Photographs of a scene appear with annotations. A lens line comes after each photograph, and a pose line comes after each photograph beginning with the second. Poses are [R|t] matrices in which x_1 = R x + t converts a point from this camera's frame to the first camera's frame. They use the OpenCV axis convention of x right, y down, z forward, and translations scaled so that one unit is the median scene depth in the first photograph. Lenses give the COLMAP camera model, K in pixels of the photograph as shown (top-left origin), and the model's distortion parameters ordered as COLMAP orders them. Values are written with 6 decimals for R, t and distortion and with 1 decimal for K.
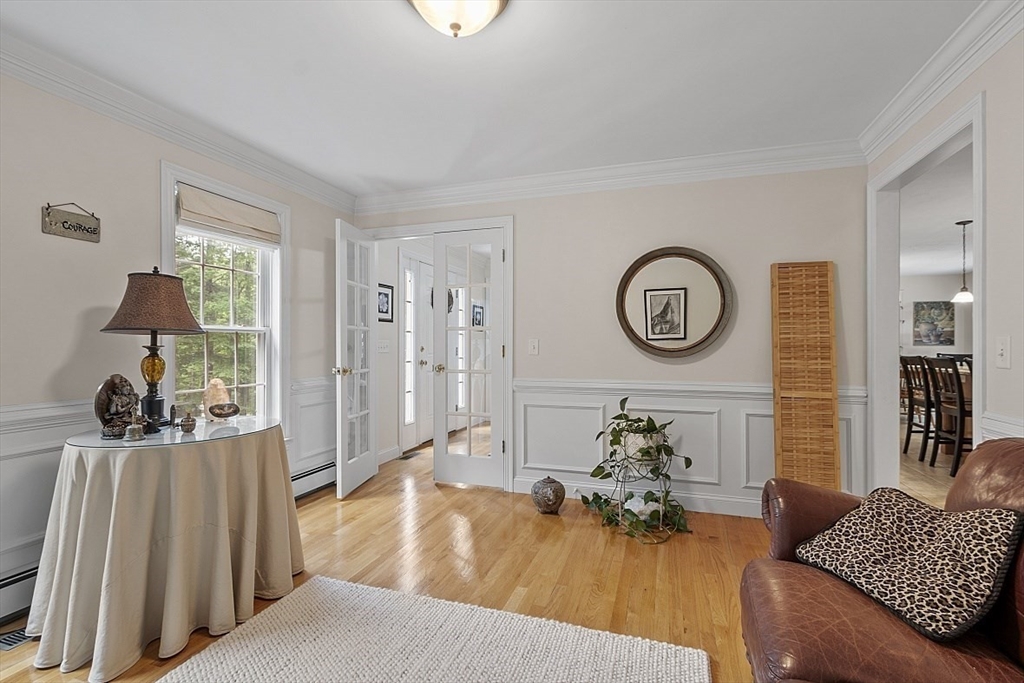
lens RADIAL K [[450.6, 0, 521.4], [0, 450.6, 341.1], [0, 0, 1]] dist [-0.003766, -0.000231]
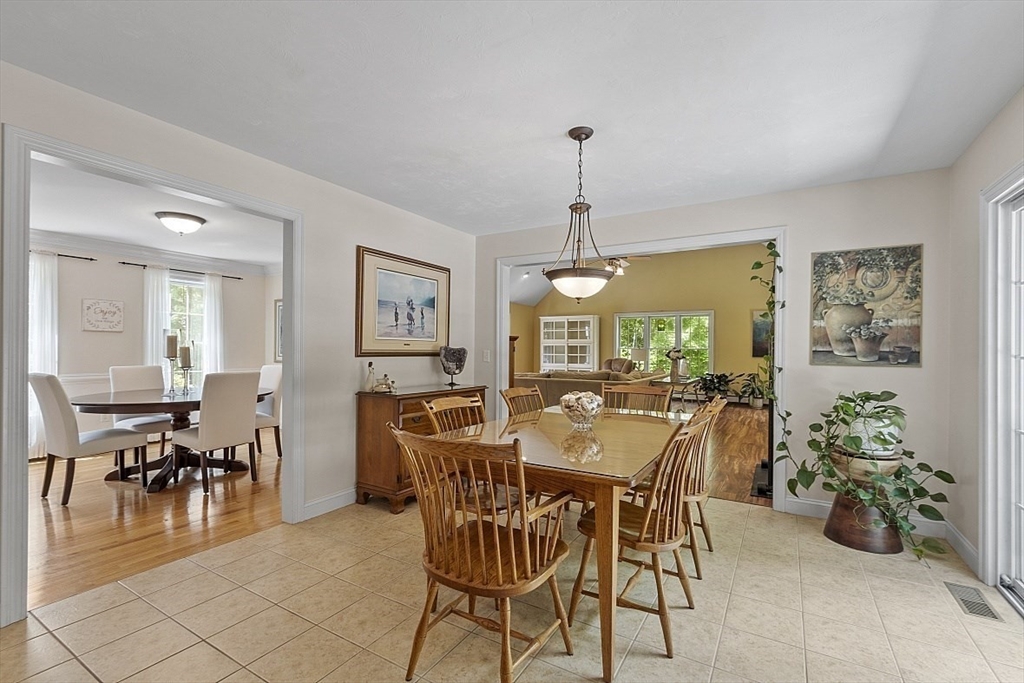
lens RADIAL K [[450.6, 0, 515.0], [0, 450.6, 347.0], [0, 0, 1]] dist [-0.003766, -0.000231]
pose [[0.977051, 0.007638, -0.212867, 0.706250], [-0.008473, 0.999960, -0.003014, -0.002095], [0.212835, 0.004748, 0.977077, 0.564108]]
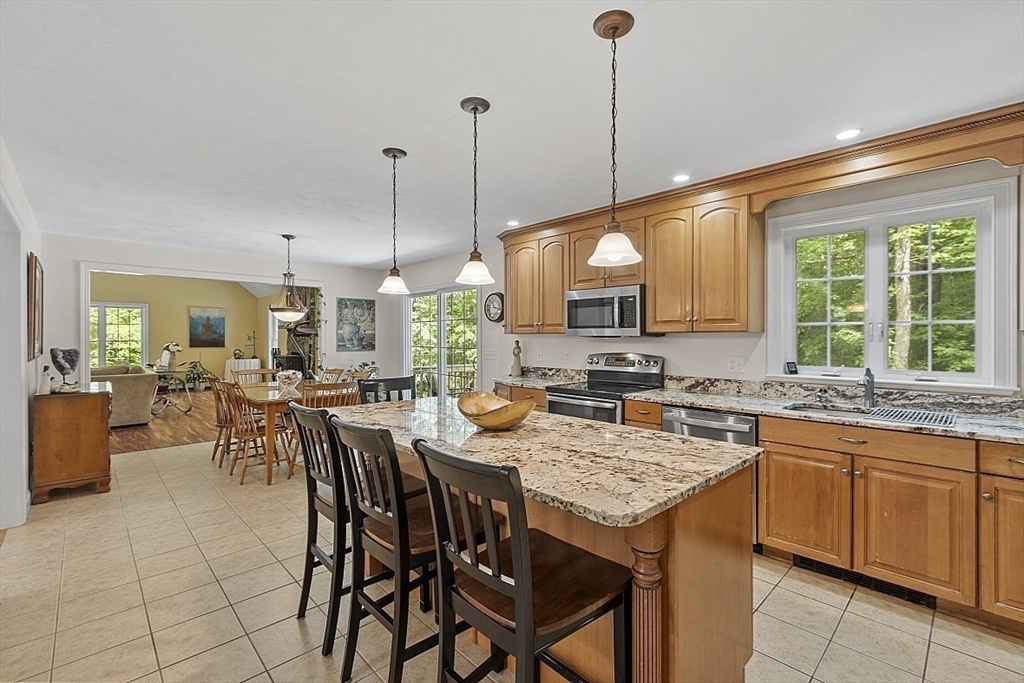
lens RADIAL K [[450.6, 0, 514.6], [0, 450.6, 336.1], [0, 0, 1]] dist [-0.003766, -0.000231]
pose [[0.475788, 0.000210, 0.879560, 0.314803], [0.001756, 0.999998, -0.001188, -0.016663], [-0.879558, 0.002110, 0.475787, 0.336074]]
